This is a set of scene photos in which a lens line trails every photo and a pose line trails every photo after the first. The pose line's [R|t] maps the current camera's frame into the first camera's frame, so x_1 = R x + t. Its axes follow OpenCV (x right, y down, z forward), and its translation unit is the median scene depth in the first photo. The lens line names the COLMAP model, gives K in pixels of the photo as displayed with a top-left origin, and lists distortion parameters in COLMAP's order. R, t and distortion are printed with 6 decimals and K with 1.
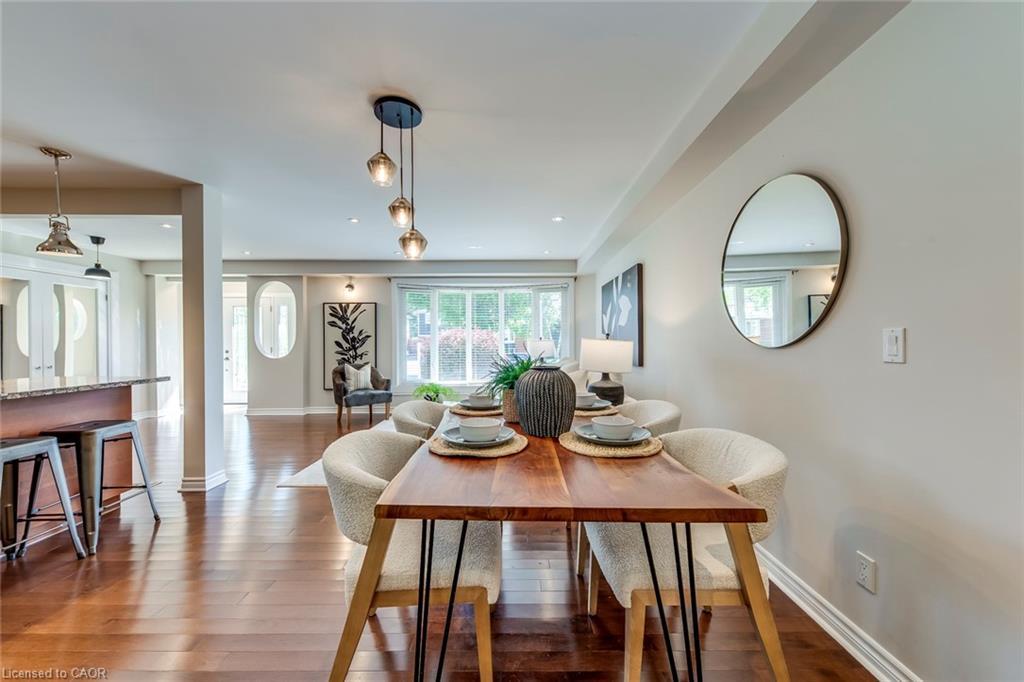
lens RADIAL K [[373.8, 0, 515.3], [0, 373.8, 342.9], [0, 0, 1]] dist [-0.001195, -0.000399]
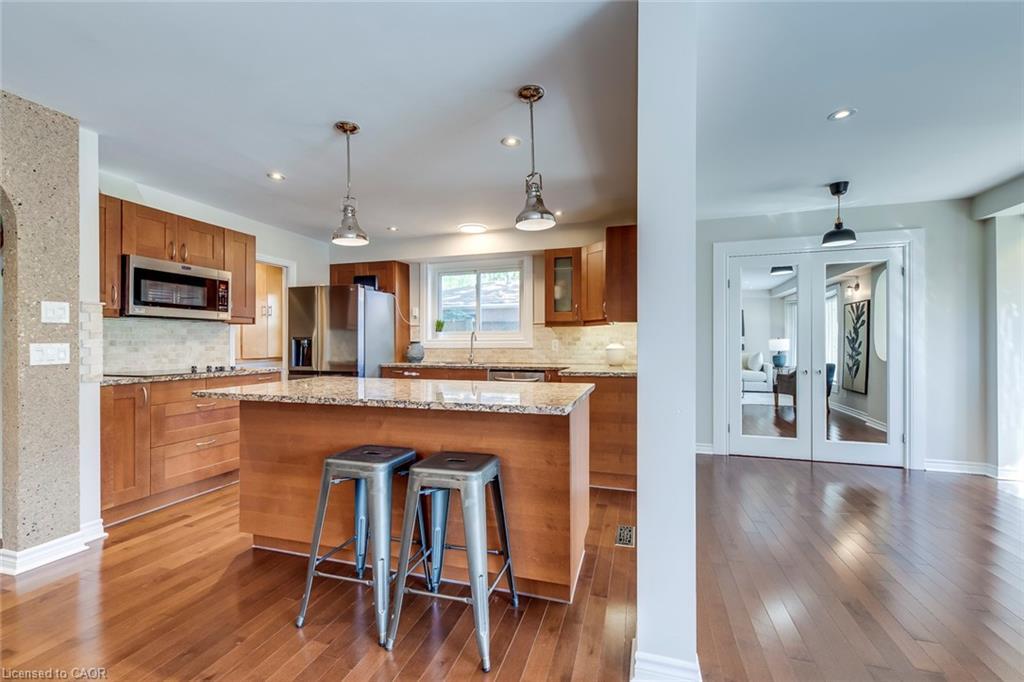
lens RADIAL K [[423.8, 0, 509.5], [0, 423.8, 342.0], [0, 0, 1]] dist [0.011637, -0.004789]
pose [[-0.295092, 0.005335, -0.955454, -0.156159], [-0.001139, 0.999982, 0.005936, -0.001224], [0.955468, 0.002839, -0.295080, 0.492118]]
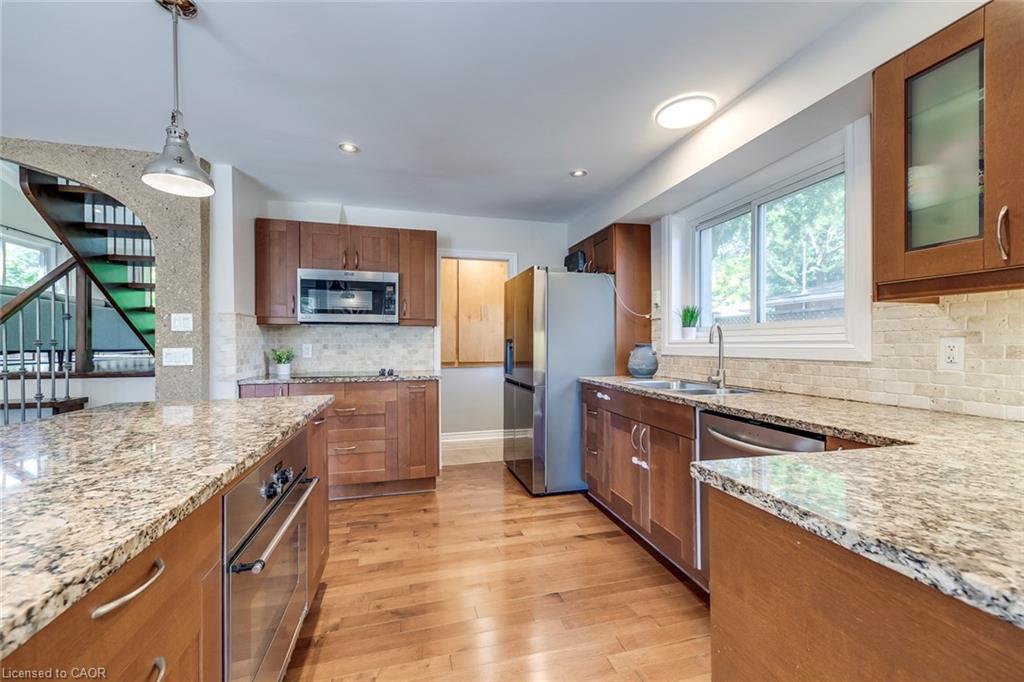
lens RADIAL K [[405.1, 0, 513.2], [0, 405.1, 343.7], [0, 0, 1]] dist [0.007520, 0.000486]
pose [[-0.964979, 0.008537, -0.262190, -0.628859], [0.007518, 0.999960, 0.004888, -0.001353], [0.262221, 0.002746, -0.965004, 0.509647]]
